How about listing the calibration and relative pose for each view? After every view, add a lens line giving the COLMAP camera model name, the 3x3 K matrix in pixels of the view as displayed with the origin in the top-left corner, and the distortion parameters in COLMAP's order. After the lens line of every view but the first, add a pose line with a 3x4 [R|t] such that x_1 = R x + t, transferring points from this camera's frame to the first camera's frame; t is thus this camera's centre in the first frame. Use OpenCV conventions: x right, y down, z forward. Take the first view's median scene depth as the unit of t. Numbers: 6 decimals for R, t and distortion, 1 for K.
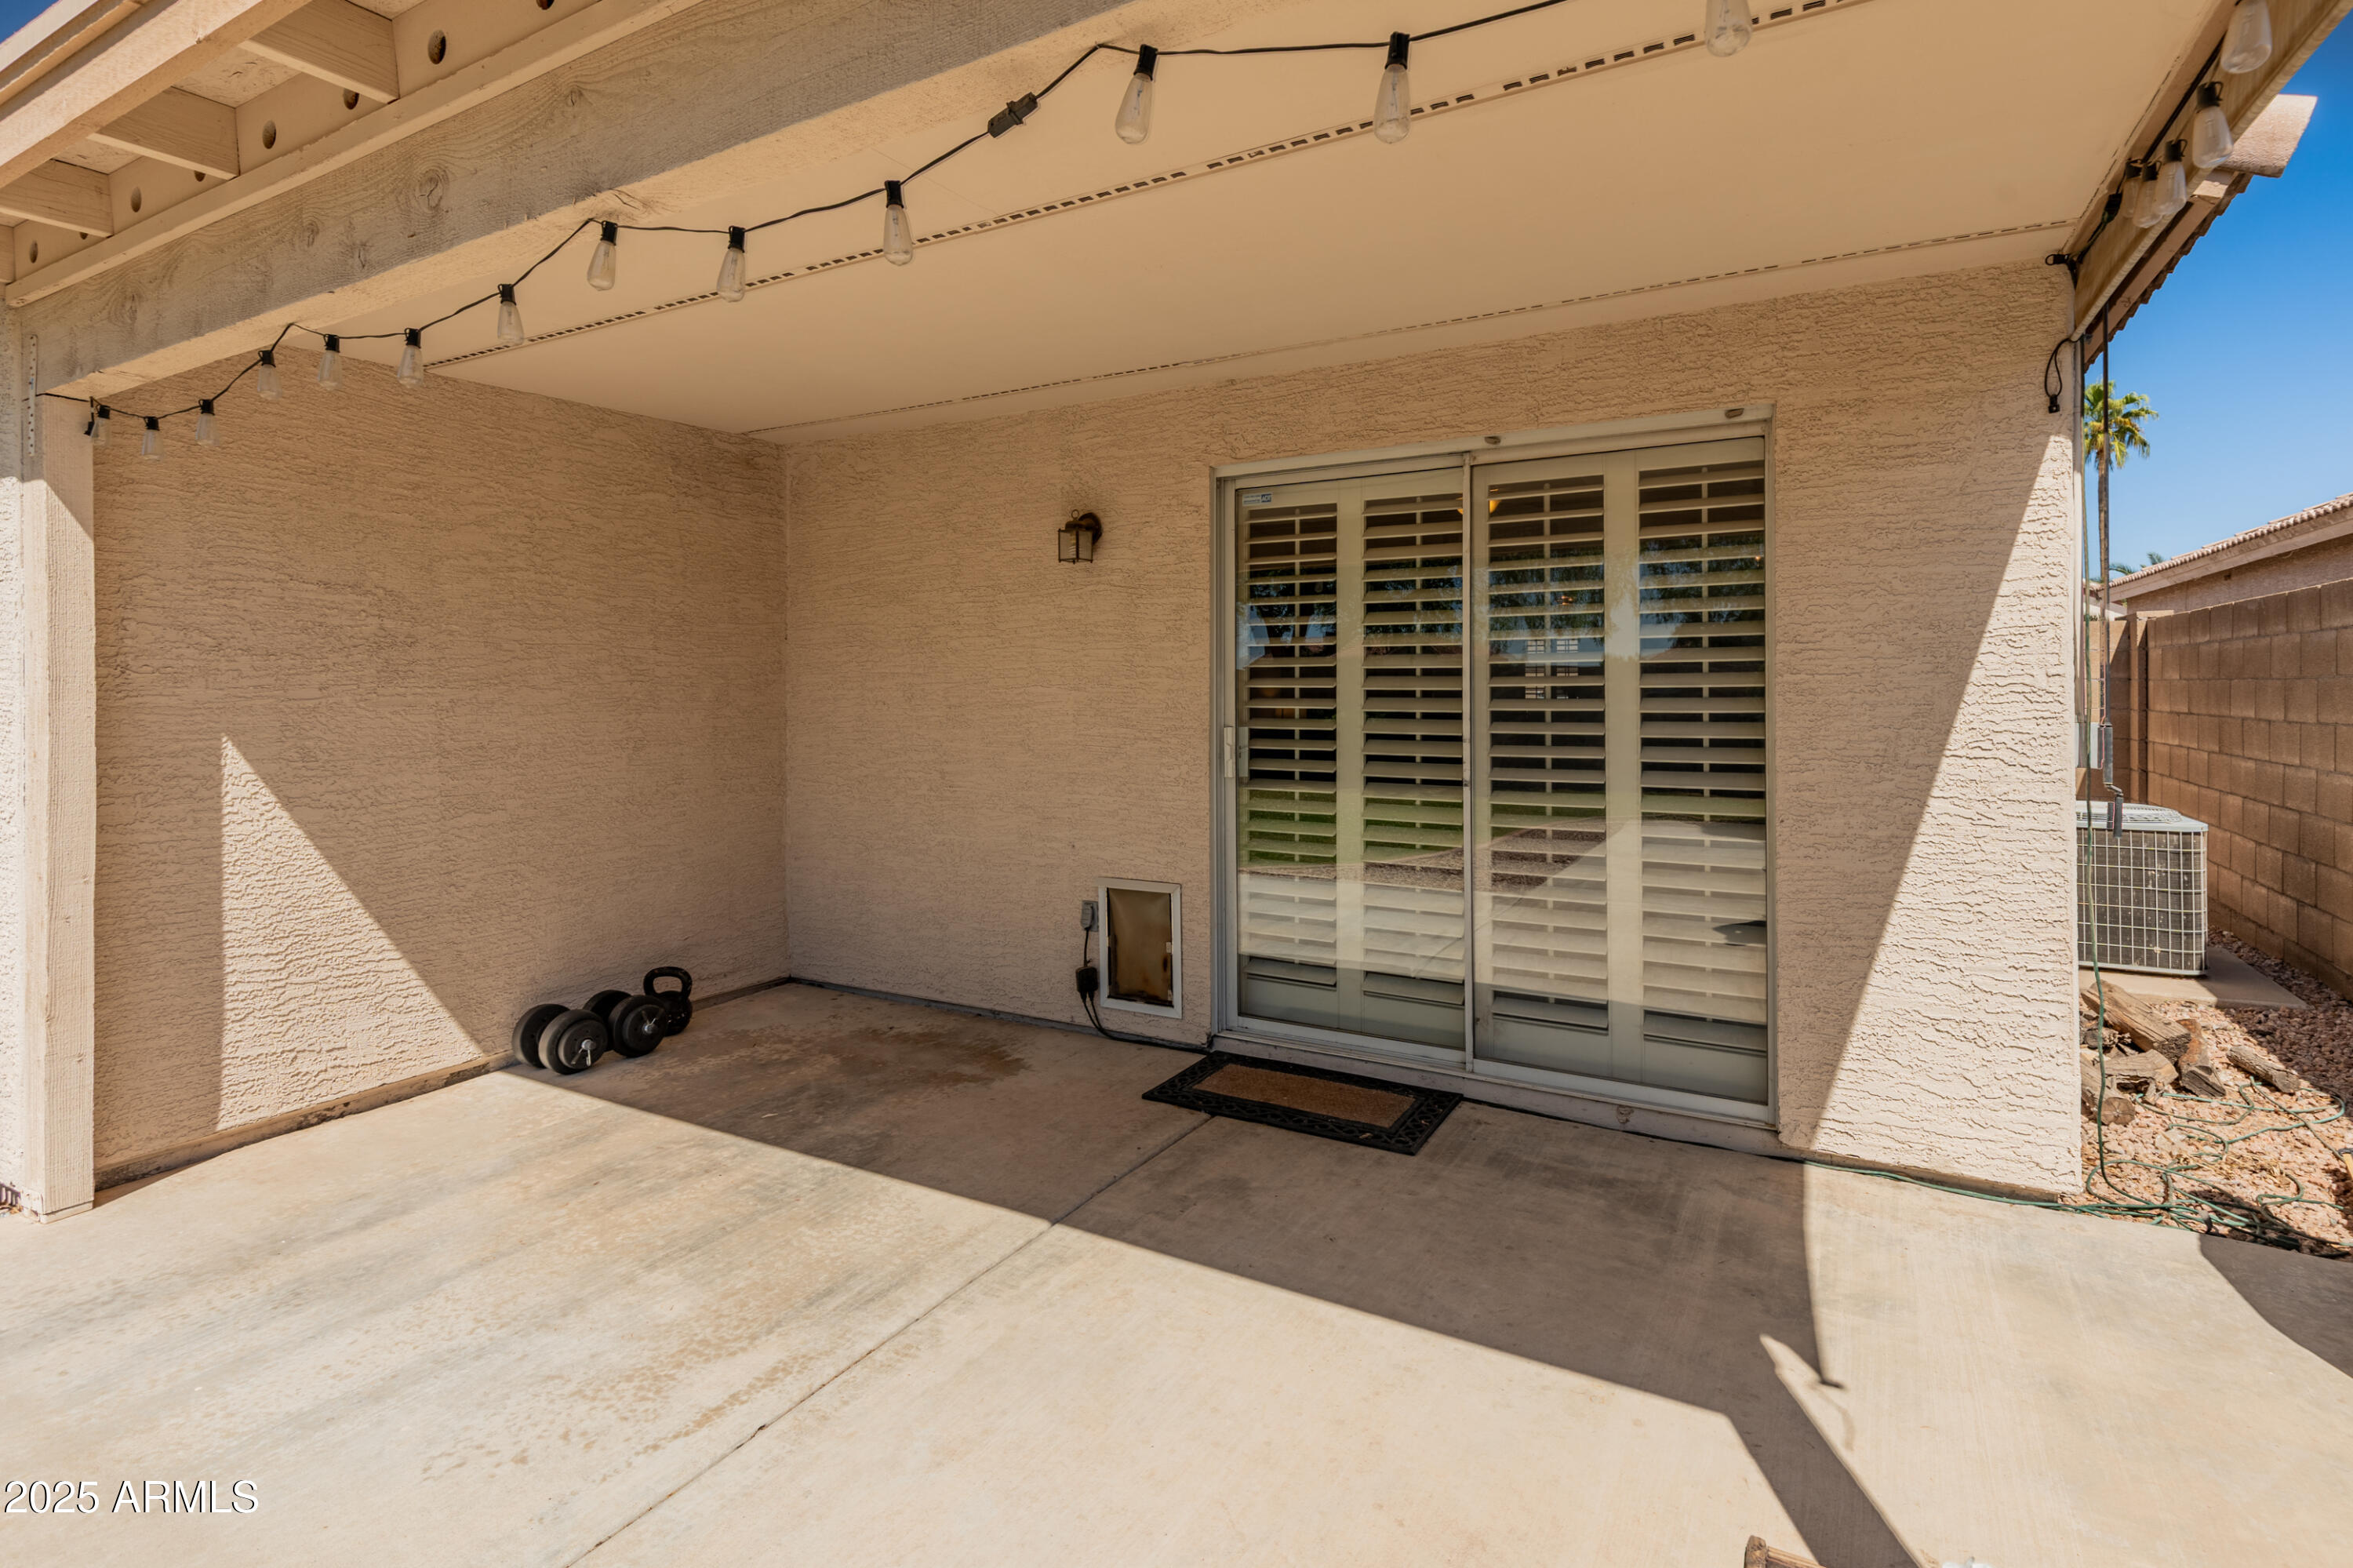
lens RADIAL K [[1103.4, 0, 1223.6], [0, 1103.4, 687.9], [0, 0, 1]] dist [0.013943, -0.001036]
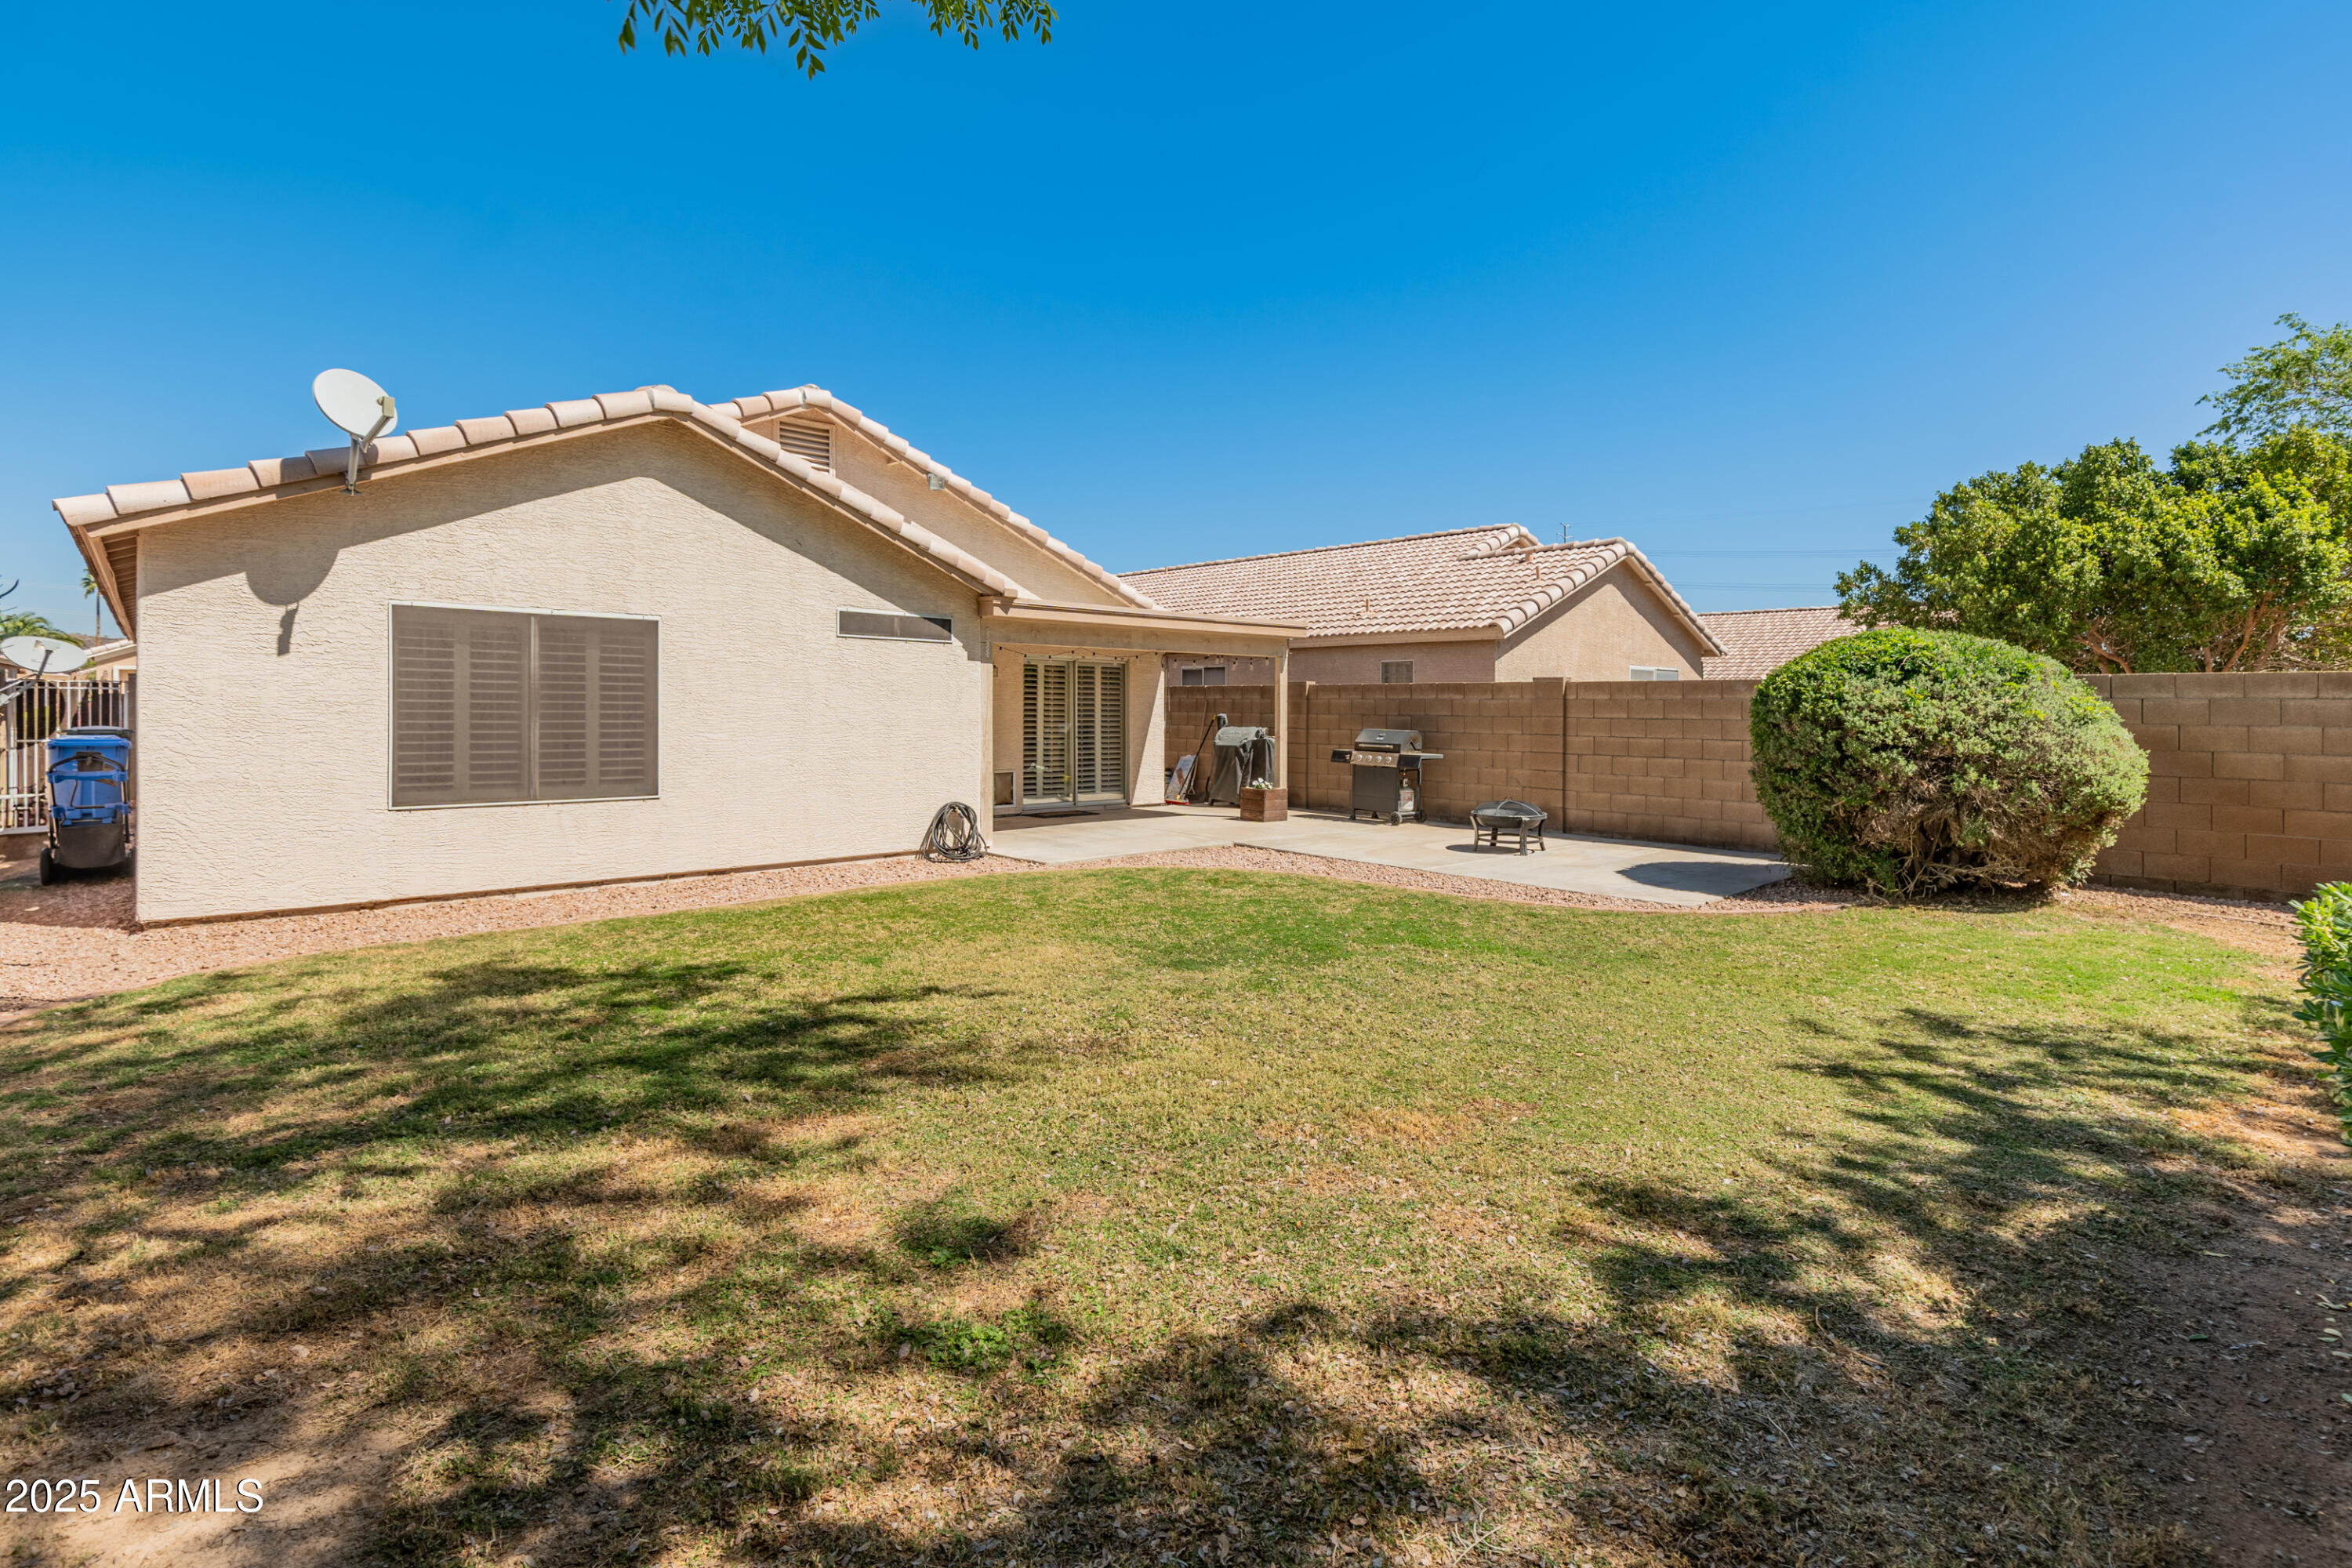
lens RADIAL K [[1102.9, 0, 1215.6], [0, 1102.9, 690.0], [0, 0, 1]] dist [0.013943, -0.001036]
pose [[0.302240, 0.019849, 0.953025, -3.805507], [-0.008716, 0.999799, -0.018059, -0.023087], [-0.953192, -0.002848, 0.302352, -0.802711]]
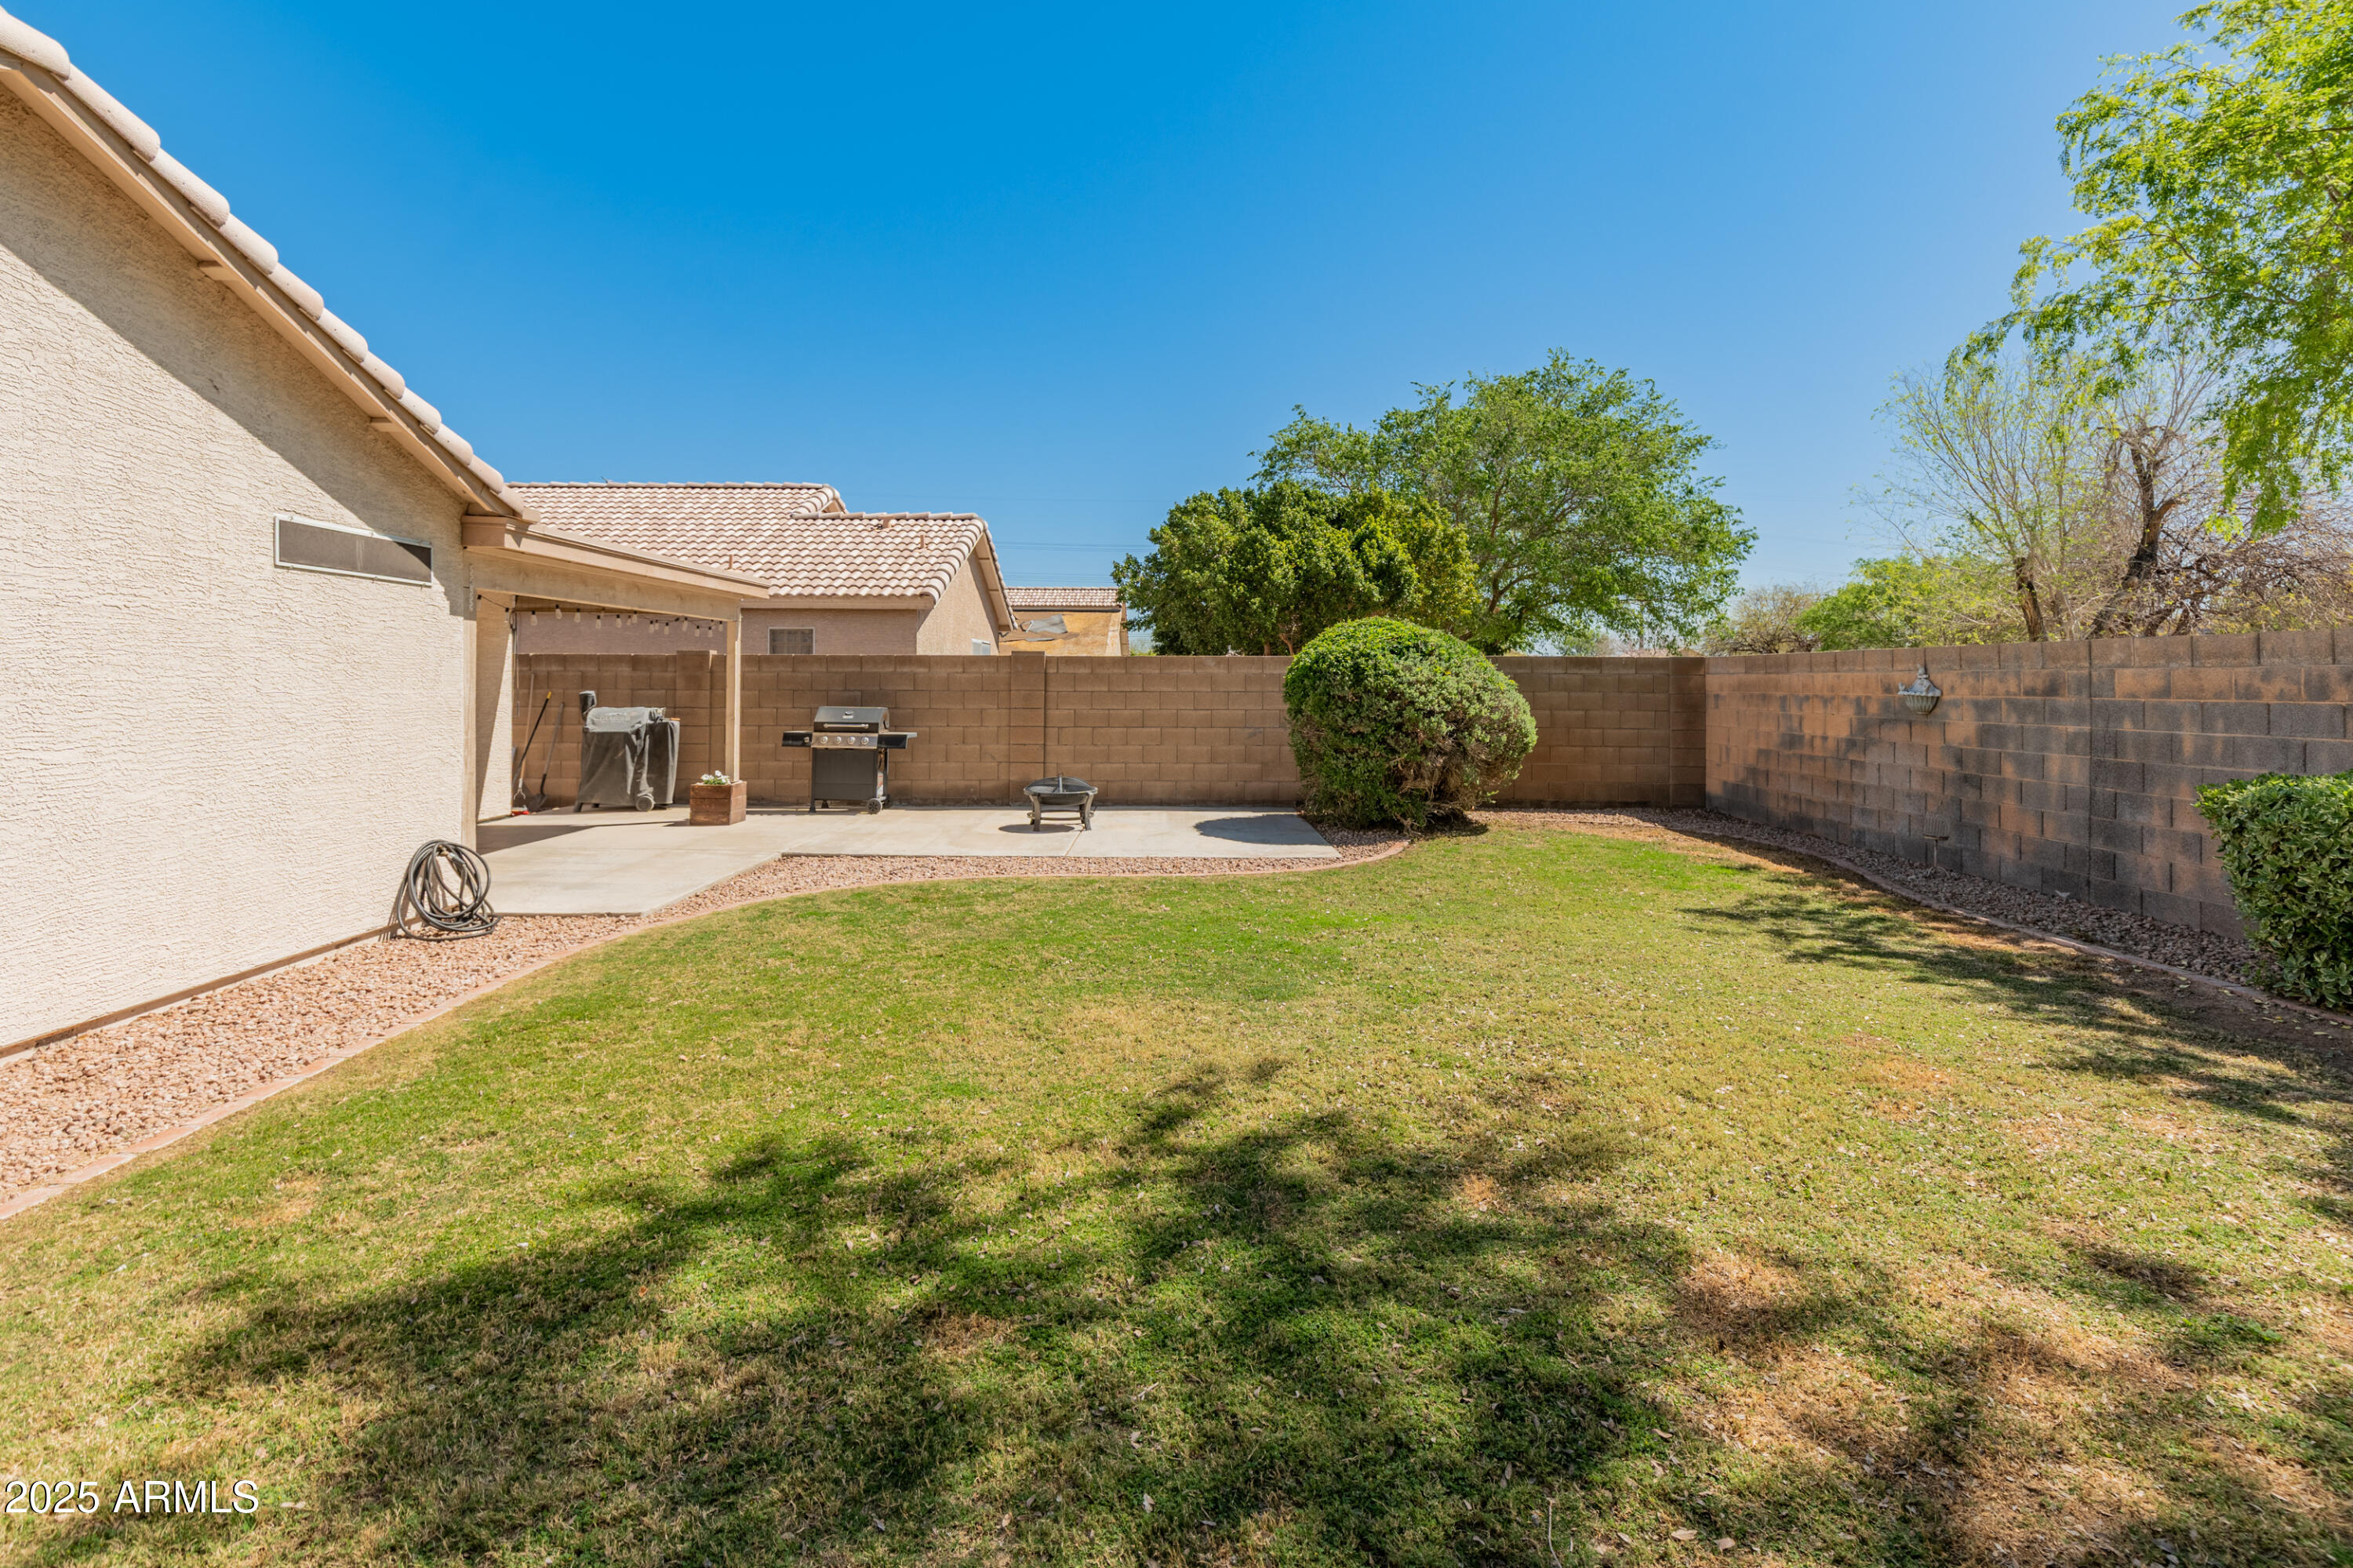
lens RADIAL K [[1103.4, 0, 1177.6], [0, 1103.4, 680.0], [0, 0, 1]] dist [0.013943, -0.001036]
pose [[-0.481322, 0.000643, 0.876544, -3.401941], [-0.002370, 0.999995, -0.002035, -0.040009], [-0.876541, -0.003057, -0.481318, 0.670876]]
